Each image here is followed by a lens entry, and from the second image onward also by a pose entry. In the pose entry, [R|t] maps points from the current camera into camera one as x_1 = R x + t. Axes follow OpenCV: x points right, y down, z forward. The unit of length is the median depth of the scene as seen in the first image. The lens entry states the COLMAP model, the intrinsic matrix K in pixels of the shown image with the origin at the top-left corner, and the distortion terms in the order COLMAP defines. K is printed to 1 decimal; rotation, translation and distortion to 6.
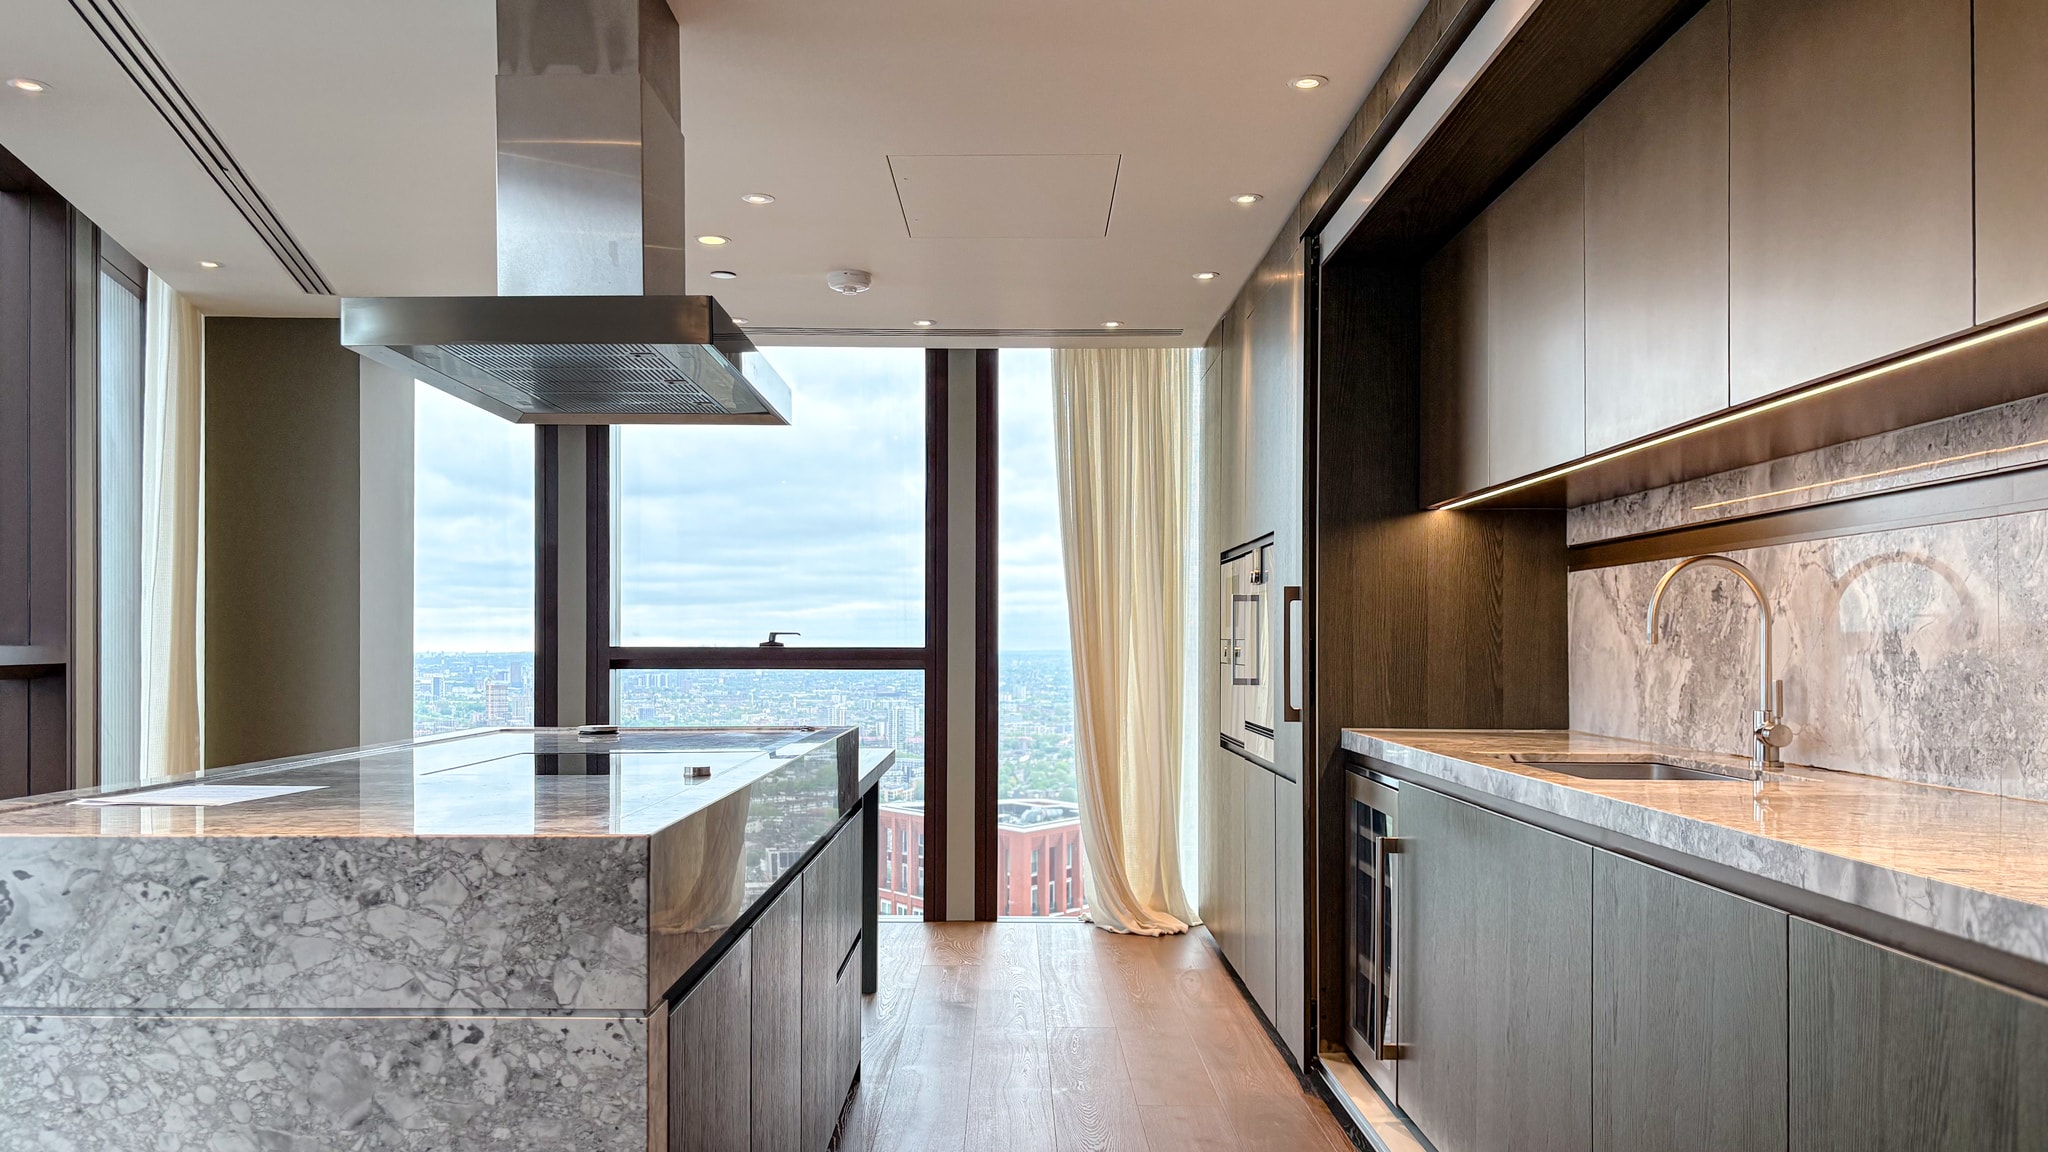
lens RADIAL K [[1589.6, 0, 897.4], [0, 1589.6, 658.7], [0, 0, 1]] dist [0.018968, -0.022786]
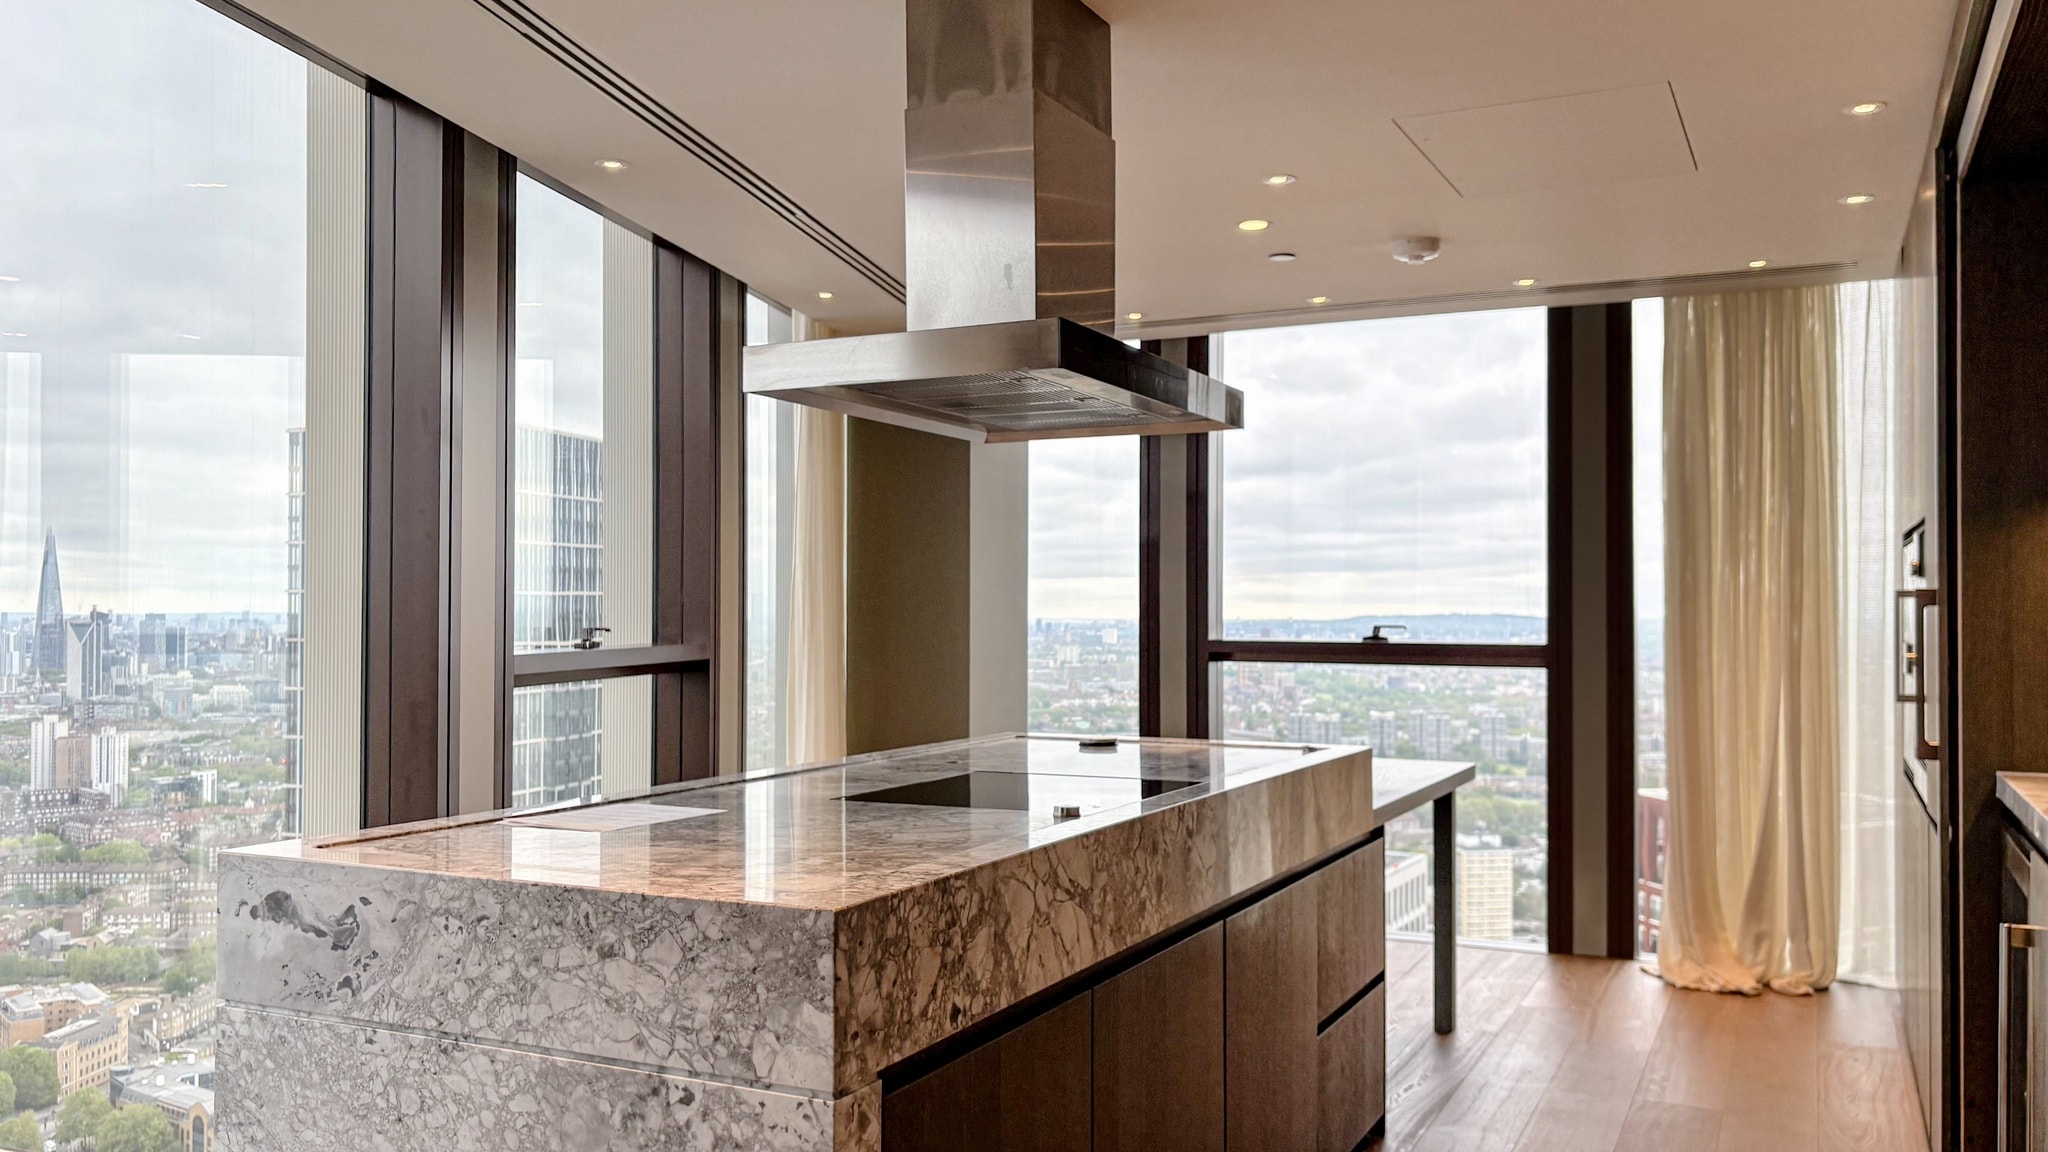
lens RADIAL K [[1589.6, 0, 1029.8], [0, 1589.6, 582.1], [0, 0, 1]] dist [0.018968, -0.022786]
pose [[0.903518, -0.009234, -0.428451, 0.360839], [0.002164, 0.999853, -0.016986, -0.069936], [0.428545, 0.014421, 0.903405, 0.180204]]
